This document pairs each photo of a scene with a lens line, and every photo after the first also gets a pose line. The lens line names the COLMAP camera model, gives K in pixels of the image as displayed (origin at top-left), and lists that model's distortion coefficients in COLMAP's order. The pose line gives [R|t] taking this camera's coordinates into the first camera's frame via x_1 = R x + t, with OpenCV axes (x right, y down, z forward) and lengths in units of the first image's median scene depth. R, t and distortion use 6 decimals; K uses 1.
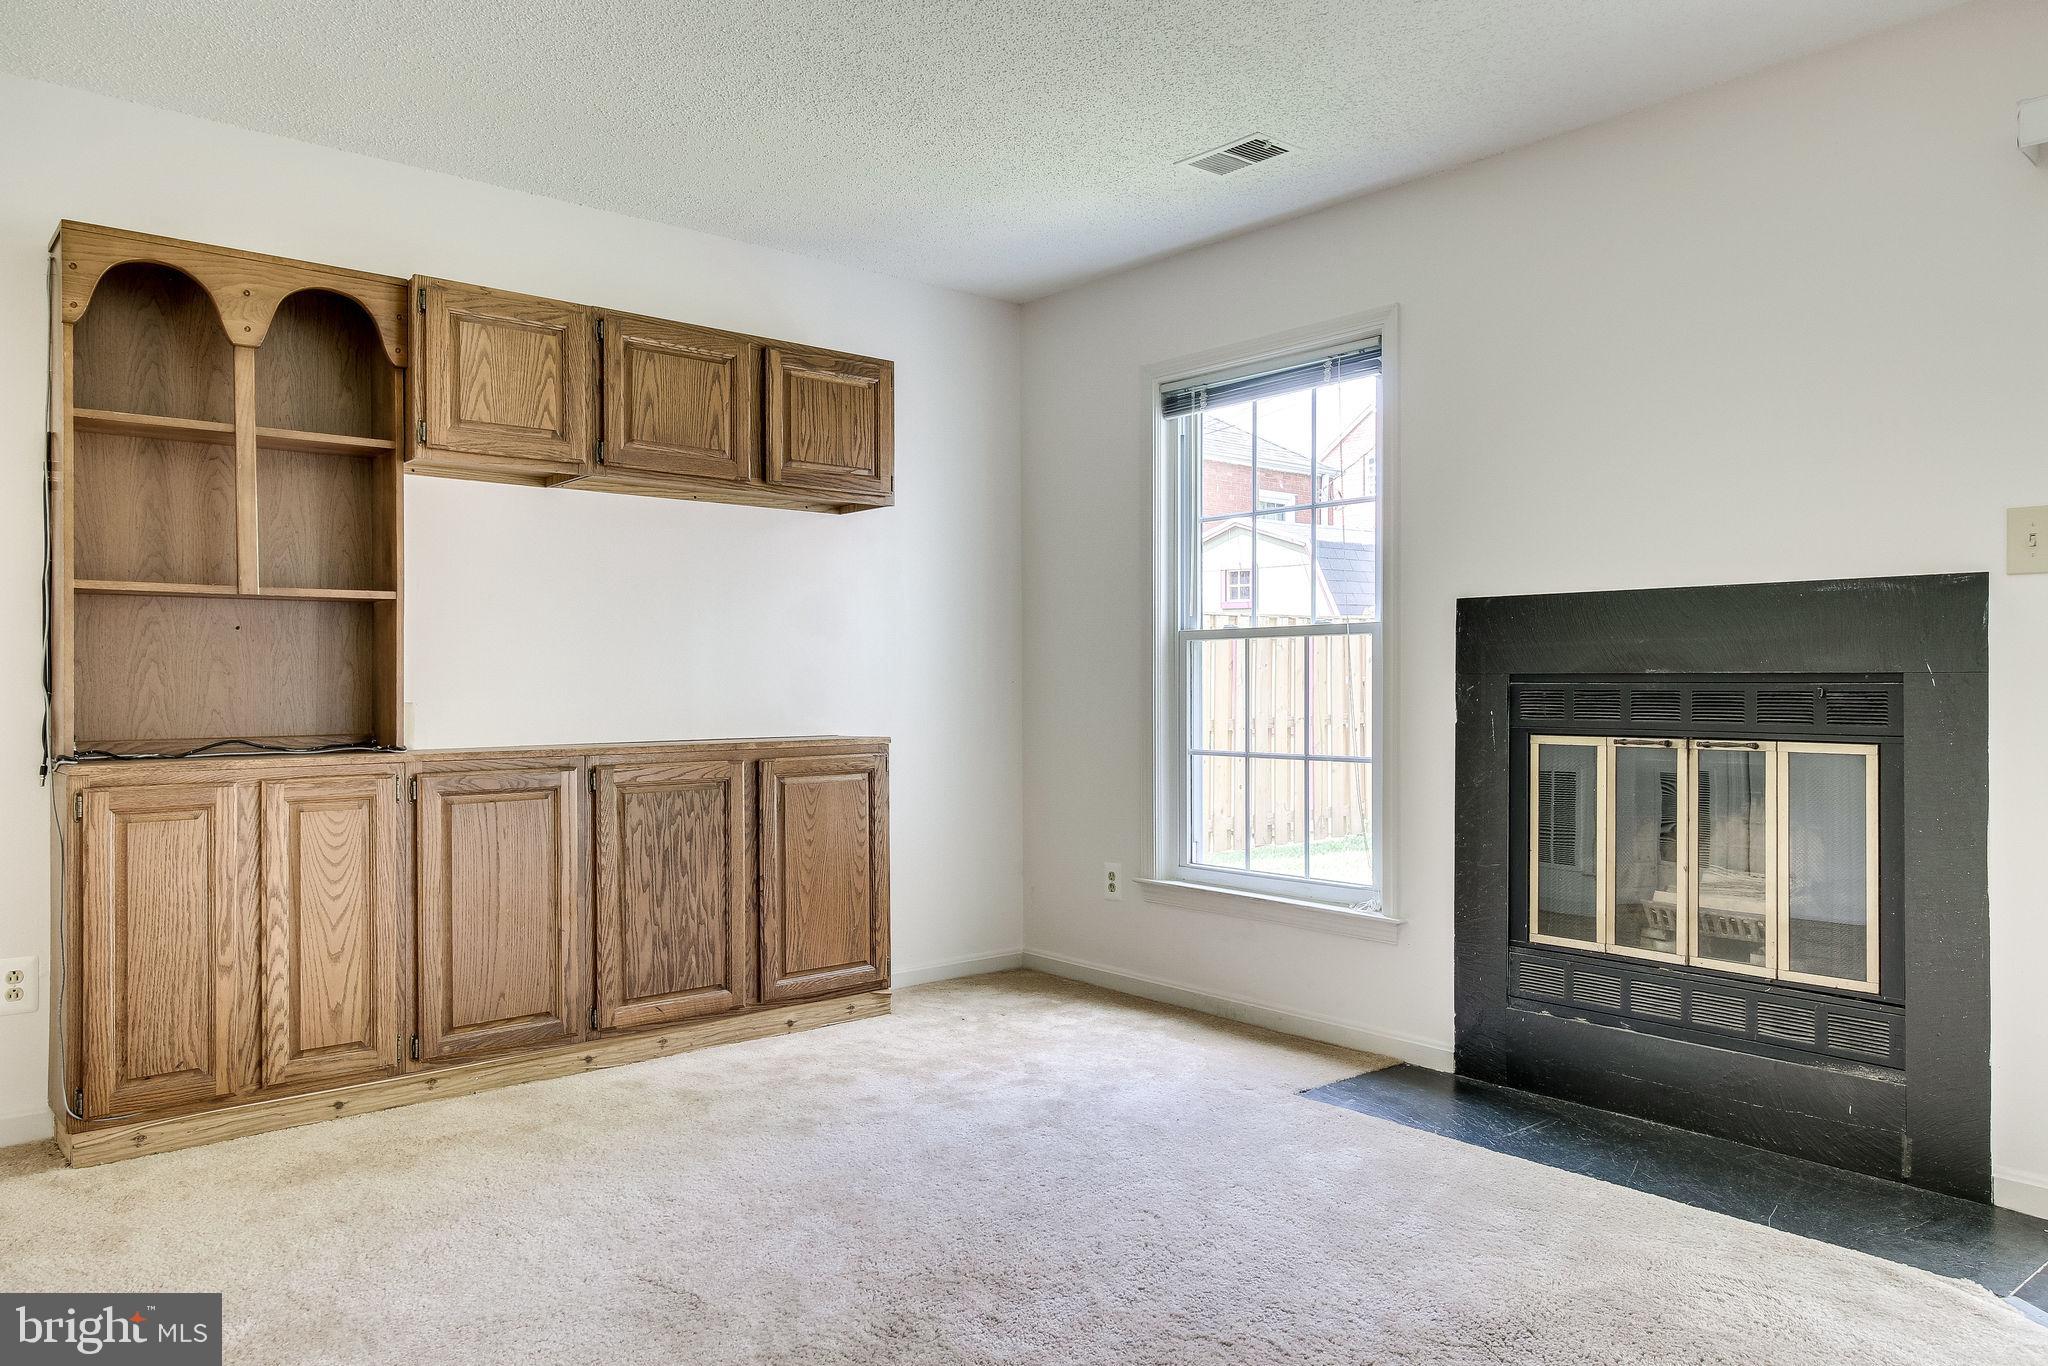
lens RADIAL K [[1418.1, 0, 1024.0], [0, 1418.1, 683.0], [0, 0, 1]] dist [0.007299, 0.000794]
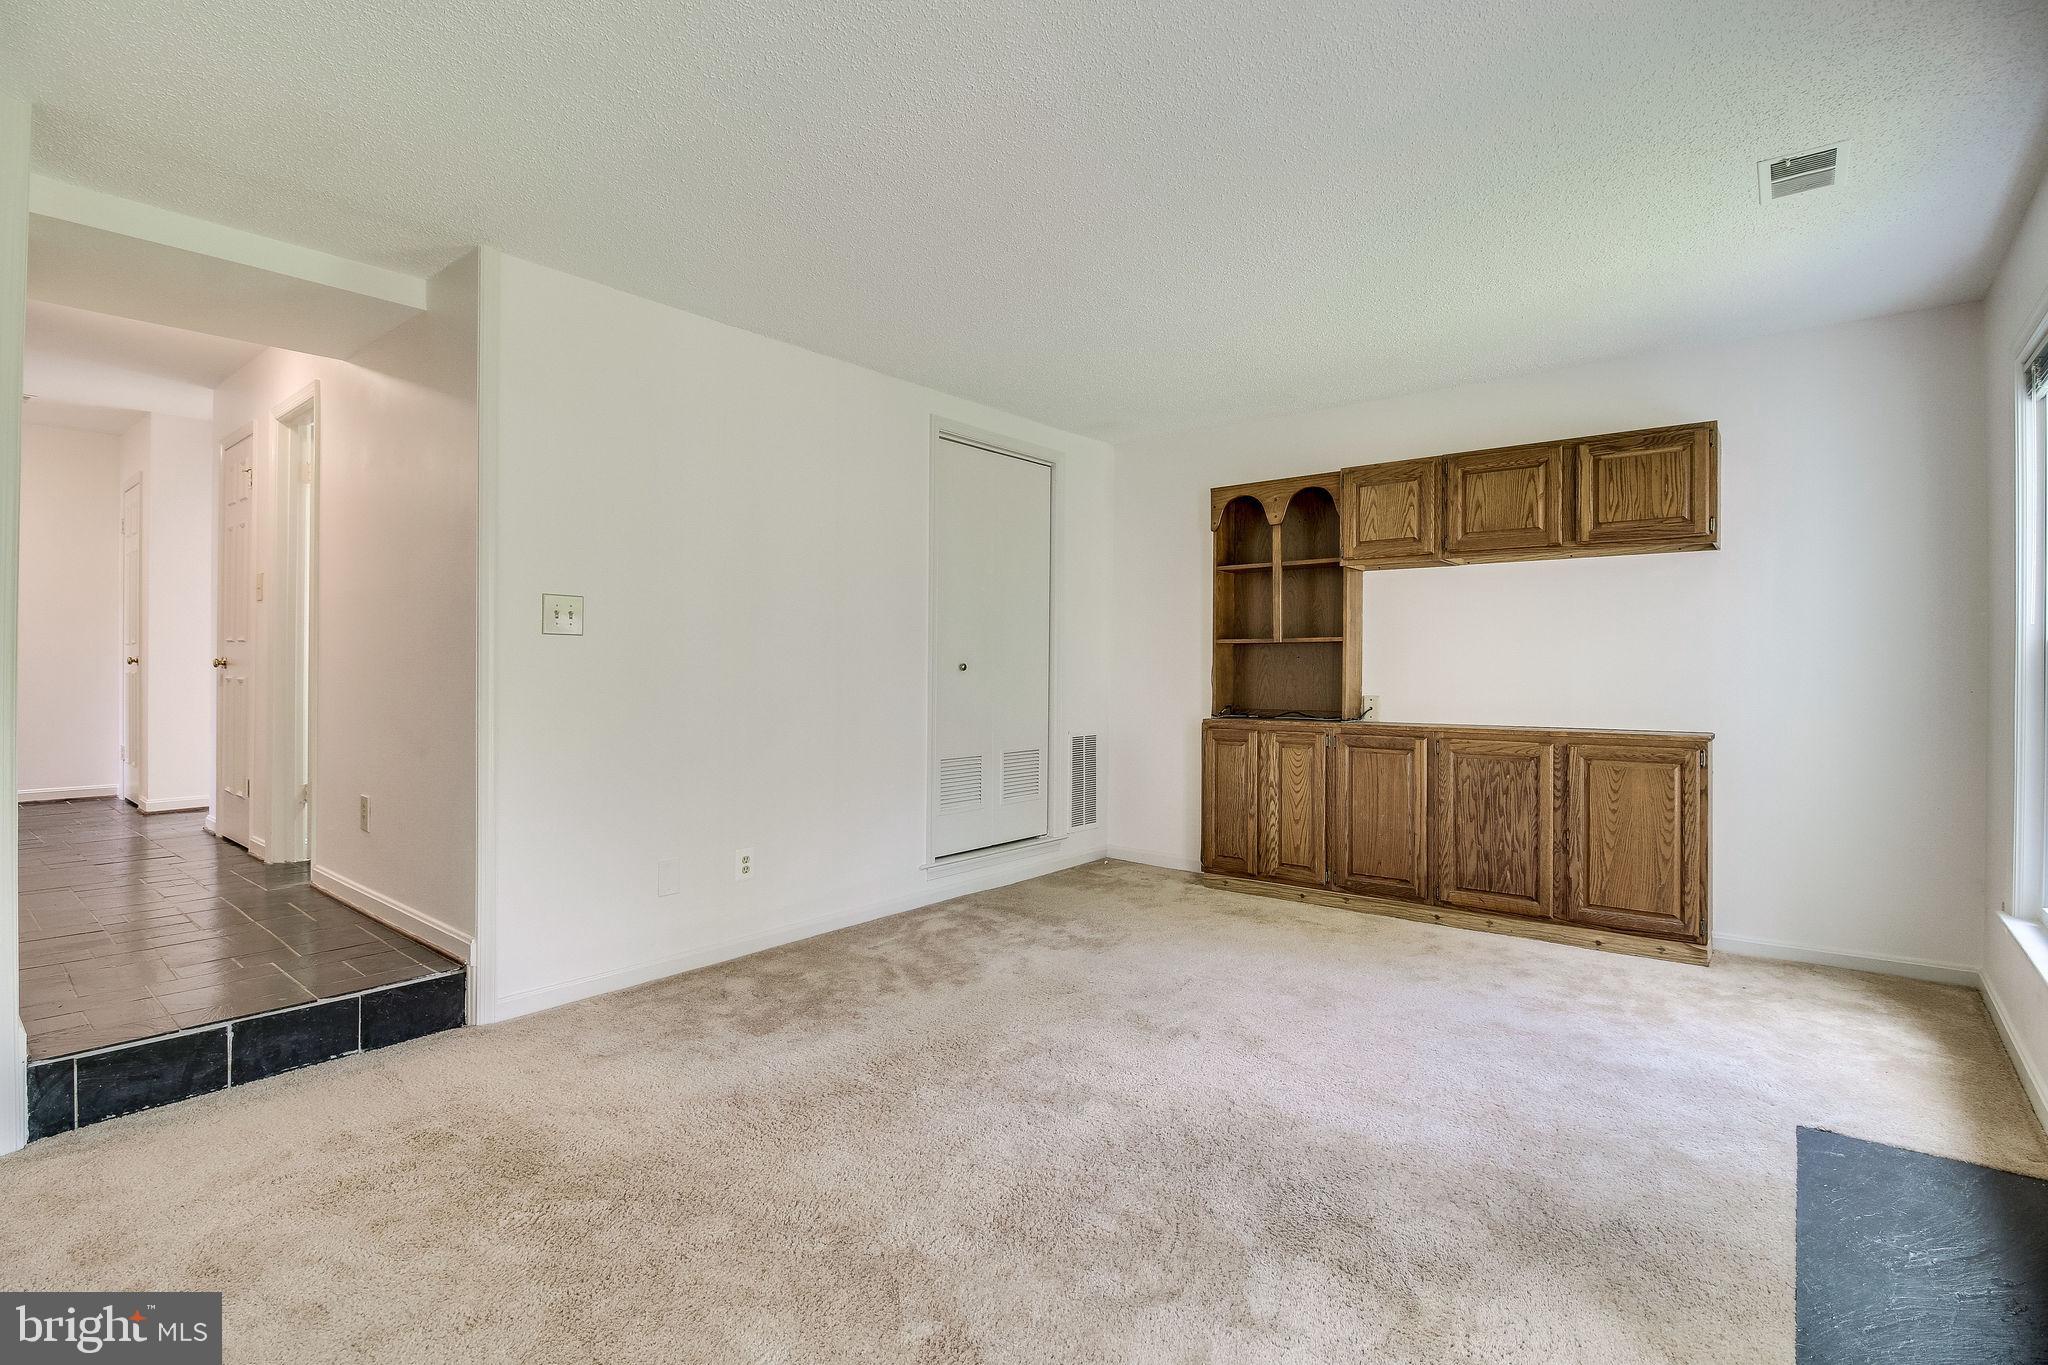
lens RADIAL K [[957.2, 0, 1027.4], [0, 957.2, 669.4], [0, 0, 1]] dist [0.001630, -0.015687]
pose [[0.178151, 0.005234, -0.983989, 0.711057], [-0.001077, 0.999986, 0.005124, -0.026288], [0.984003, 0.000147, 0.178154, 0.348442]]
